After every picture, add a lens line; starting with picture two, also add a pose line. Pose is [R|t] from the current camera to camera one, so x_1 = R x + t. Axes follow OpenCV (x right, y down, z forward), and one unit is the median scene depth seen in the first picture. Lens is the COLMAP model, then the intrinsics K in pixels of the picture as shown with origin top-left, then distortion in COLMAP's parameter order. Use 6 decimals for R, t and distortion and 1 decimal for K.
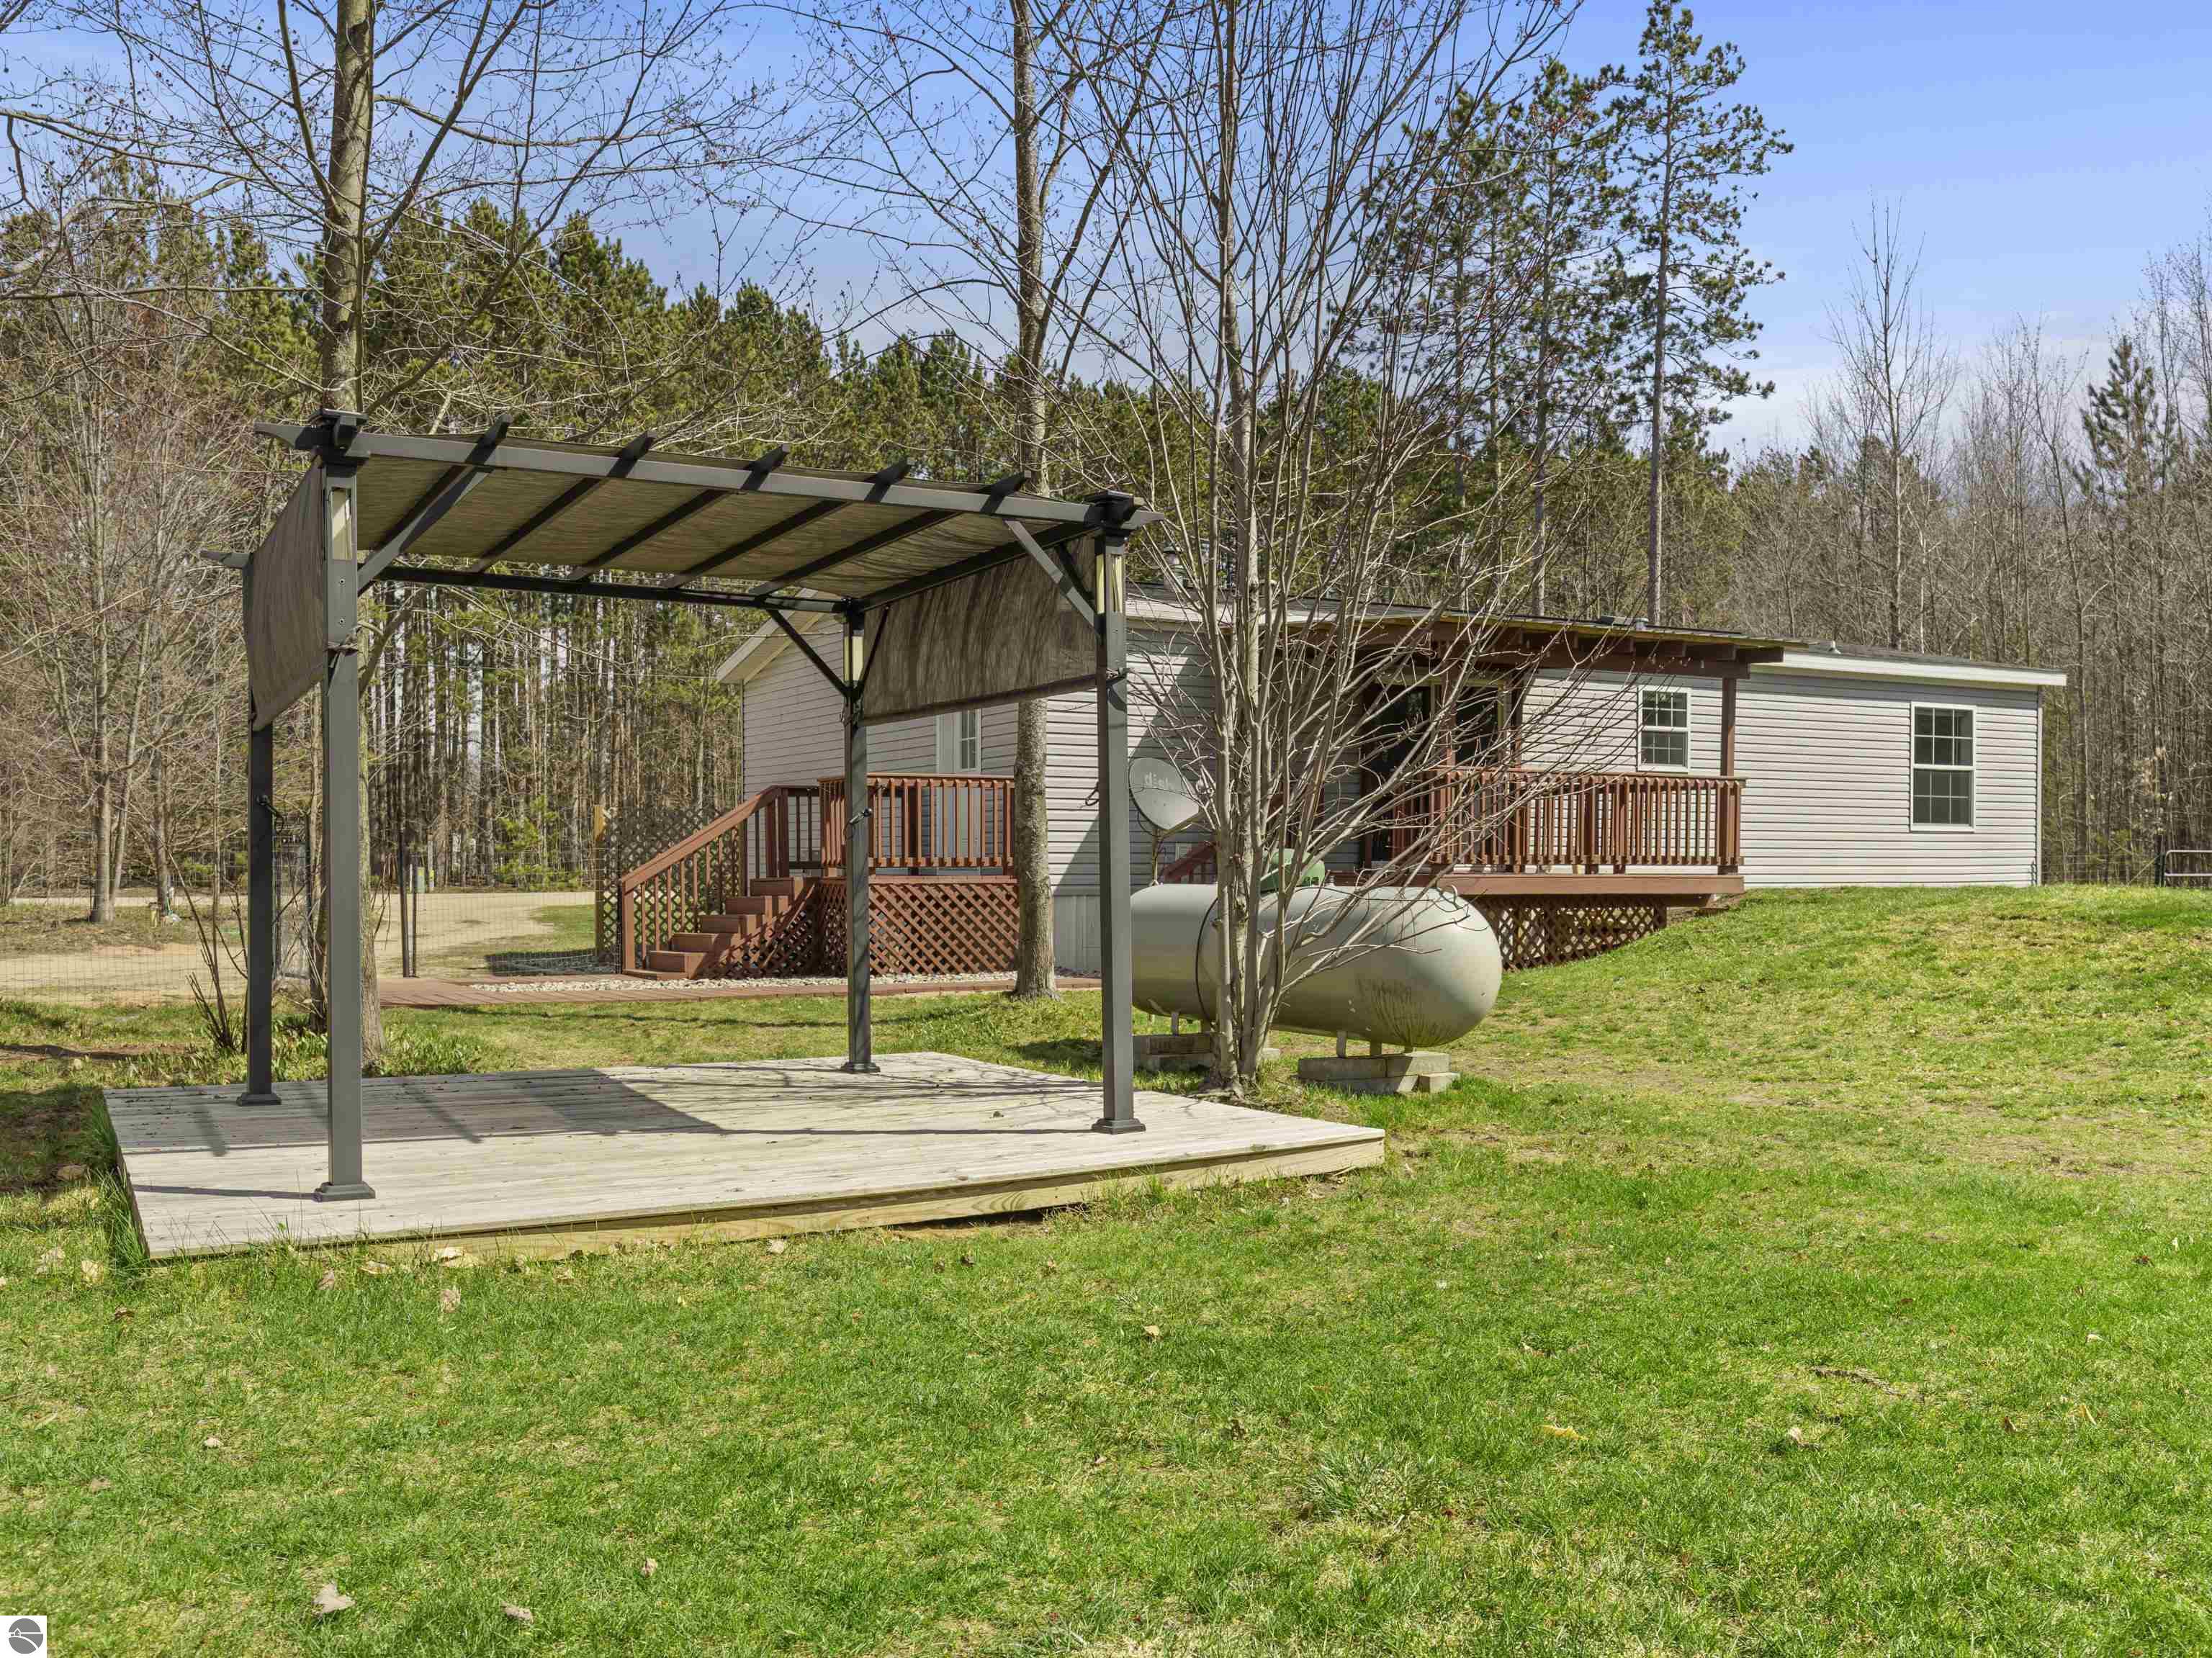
lens RADIAL K [[1954.8, 0, 1106.0], [0, 1954.8, 829.0], [0, 0, 1]] dist [-0.019561, -0.002264]
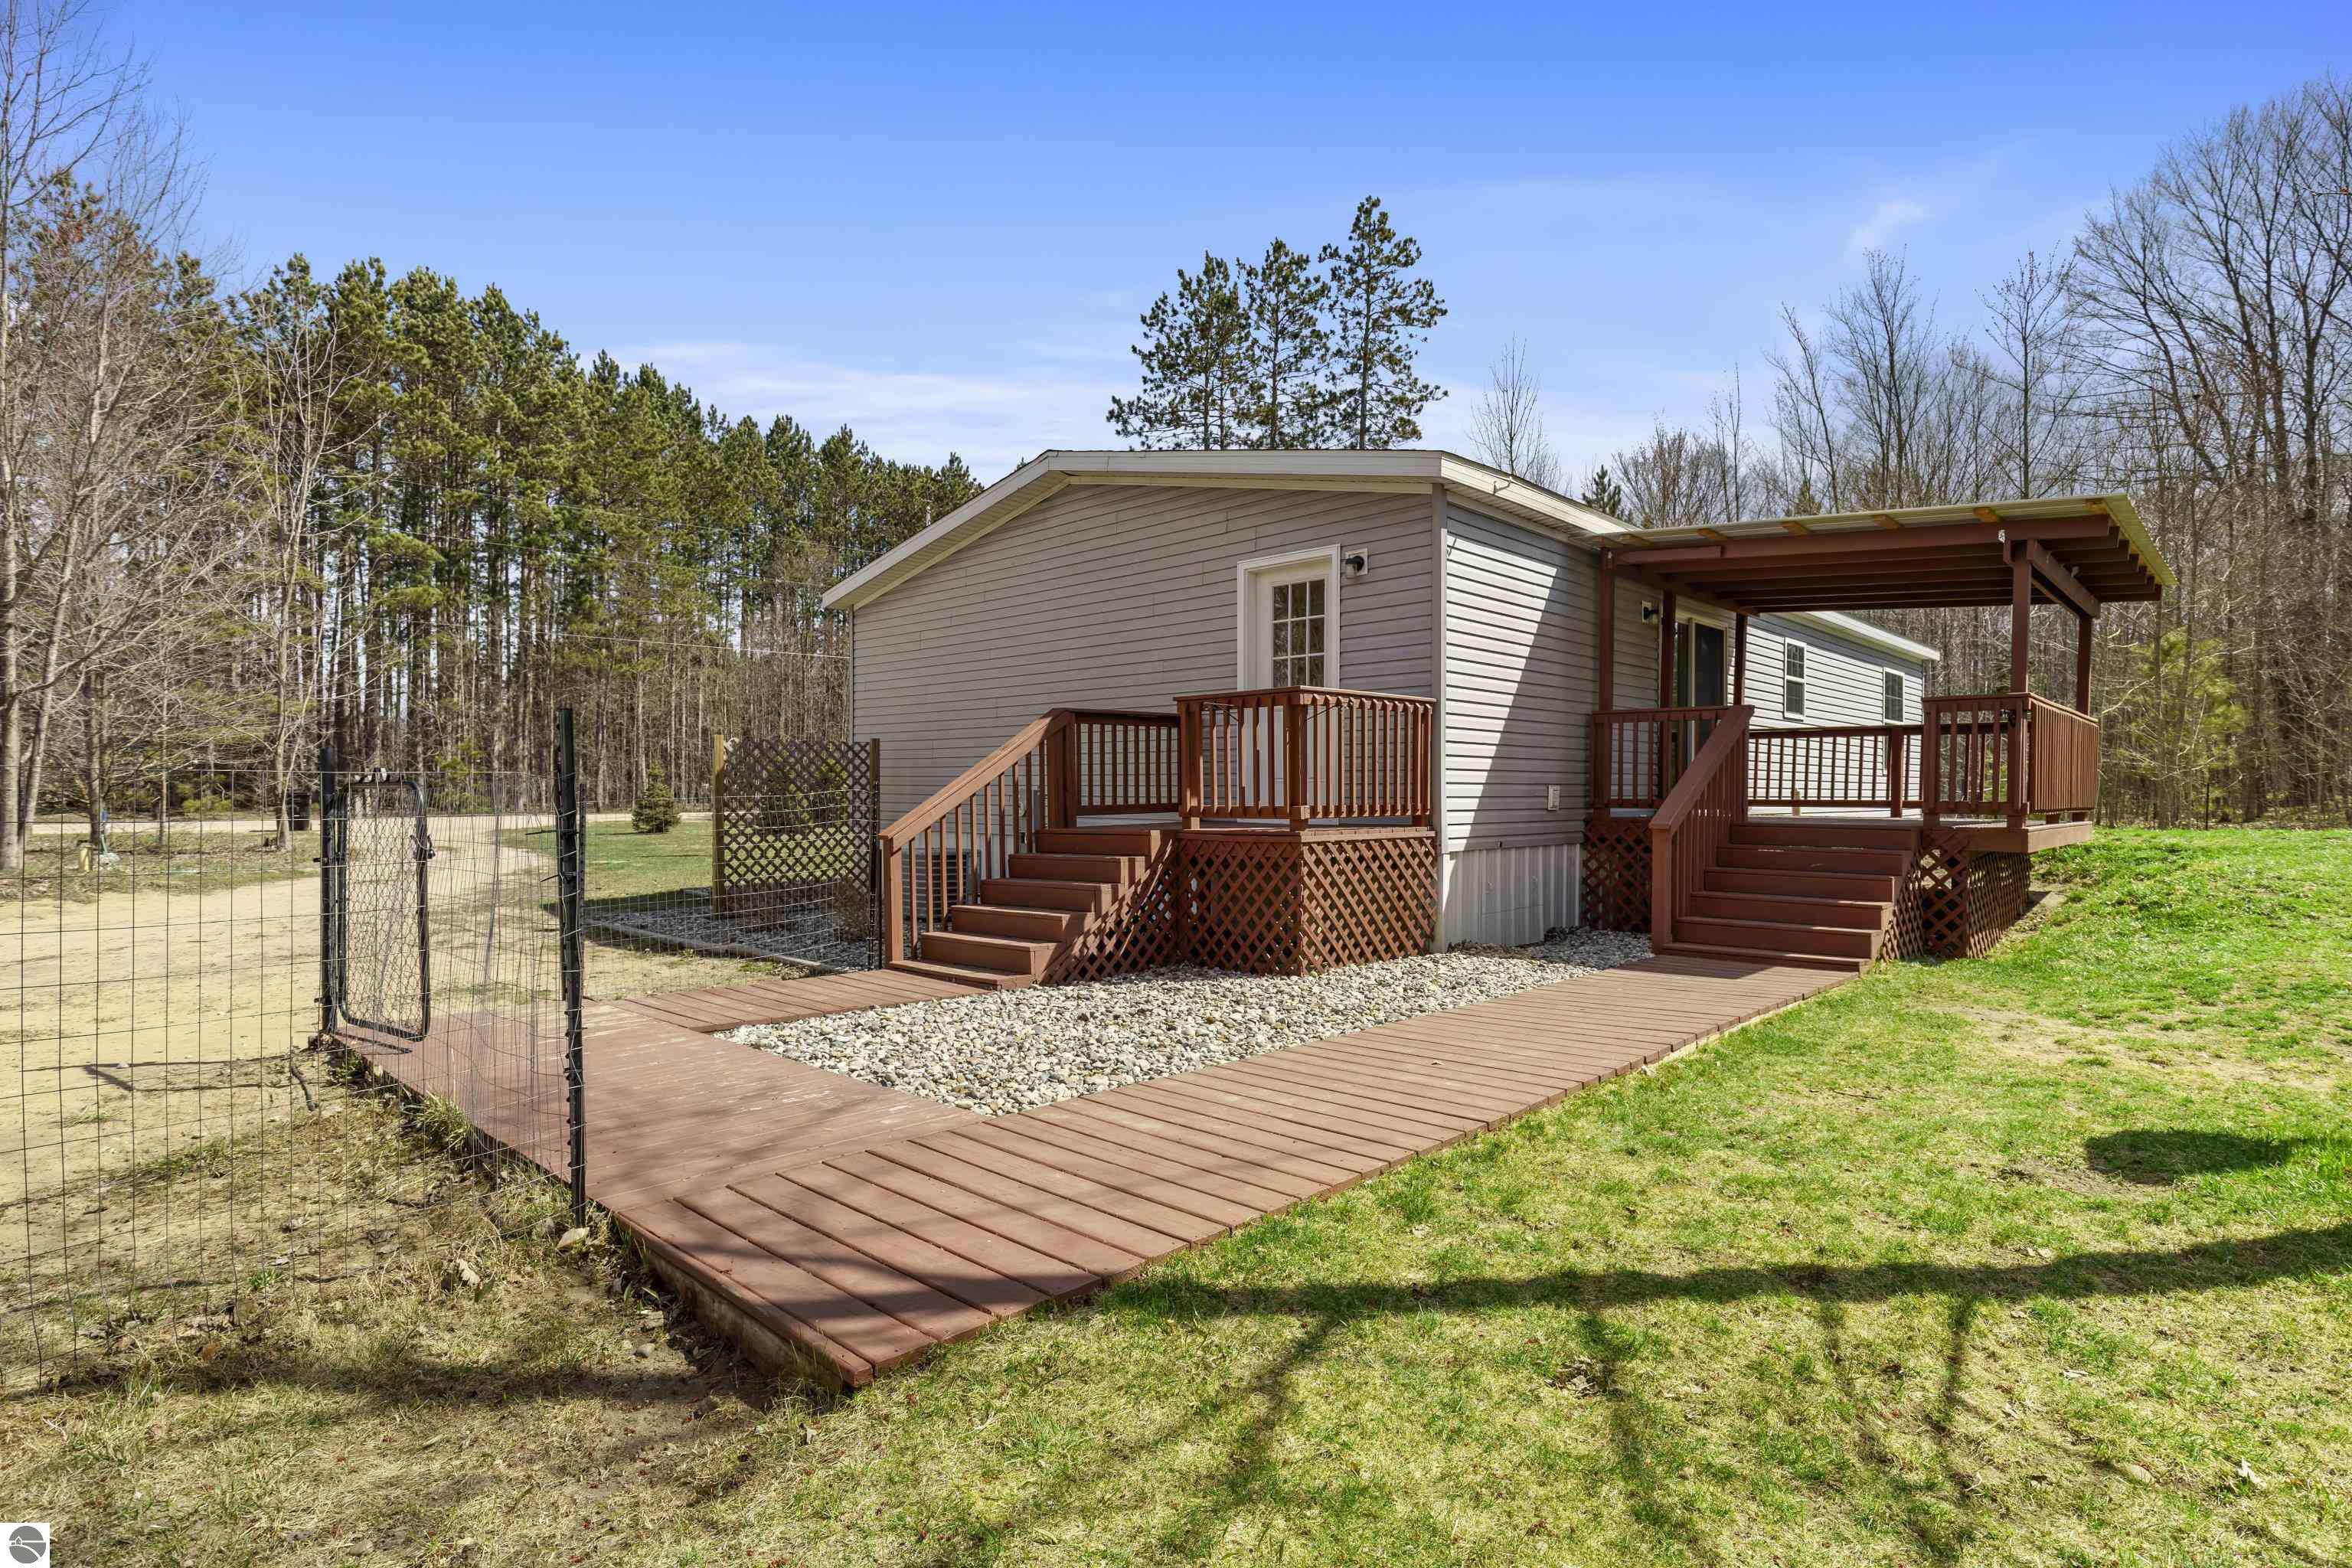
lens RADIAL K [[1163.2, 0, 1178.5], [0, 1163.2, 758.9], [0, 0, 1]] dist [-0.034313, 0.022627]
pose [[0.954527, 0.009215, 0.297981, -0.172423], [-0.006630, 0.999931, -0.009685, 0.001141], [-0.298050, 0.007269, 0.954523, 0.357608]]
